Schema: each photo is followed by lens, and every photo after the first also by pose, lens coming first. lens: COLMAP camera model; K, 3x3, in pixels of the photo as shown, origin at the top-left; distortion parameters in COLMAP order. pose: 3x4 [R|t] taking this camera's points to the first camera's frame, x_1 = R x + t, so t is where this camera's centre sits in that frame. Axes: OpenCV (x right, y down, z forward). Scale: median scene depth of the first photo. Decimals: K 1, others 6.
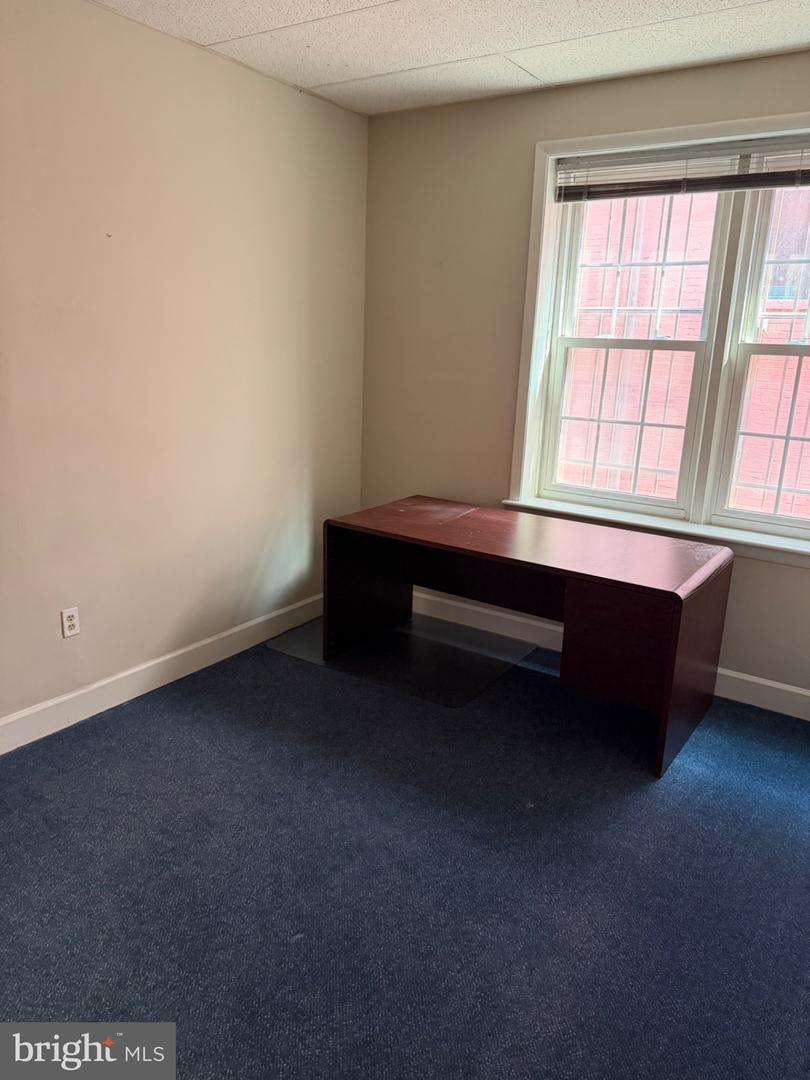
lens RADIAL K [[765.0, 0, 405.0], [0, 765.0, 540.0], [0, 0, 1]] dist [0.184550, -0.243553]
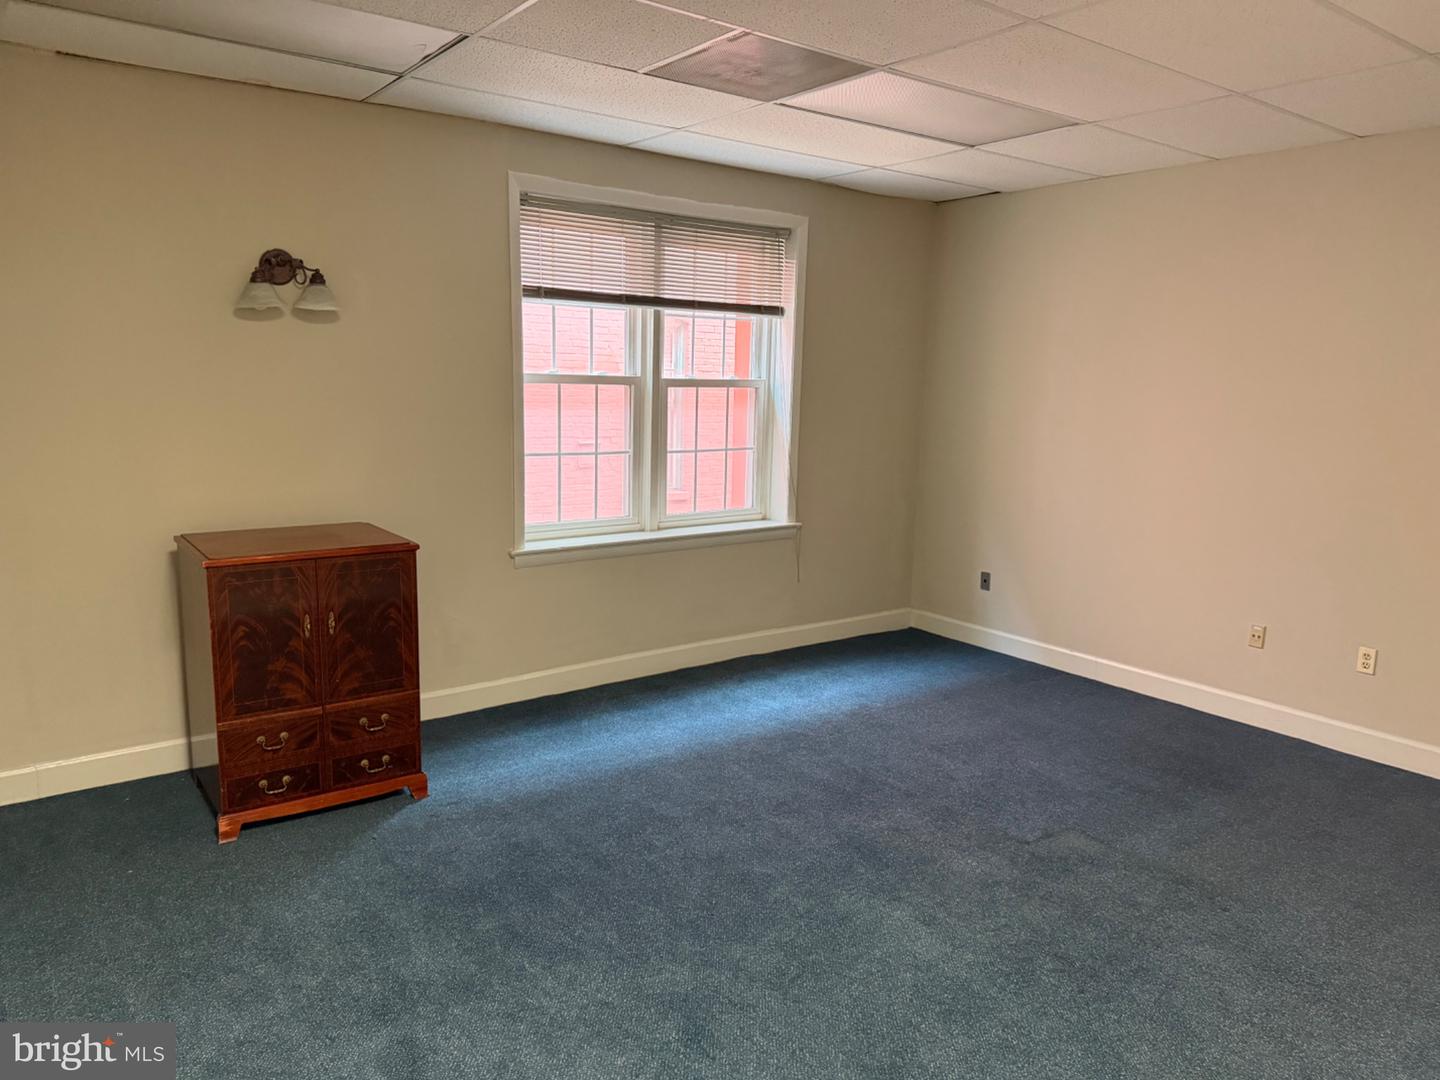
lens RADIAL K [[1020.0, 0, 715.6], [0, 1020.0, 538.4], [0, 0, 1]] dist [0.184550, -0.243553]
pose [[0.344110, -0.190928, 0.919312, -0.969644], [0.232530, 0.965935, 0.113572, -0.161185], [-0.909680, 0.174687, 0.376784, 0.354340]]
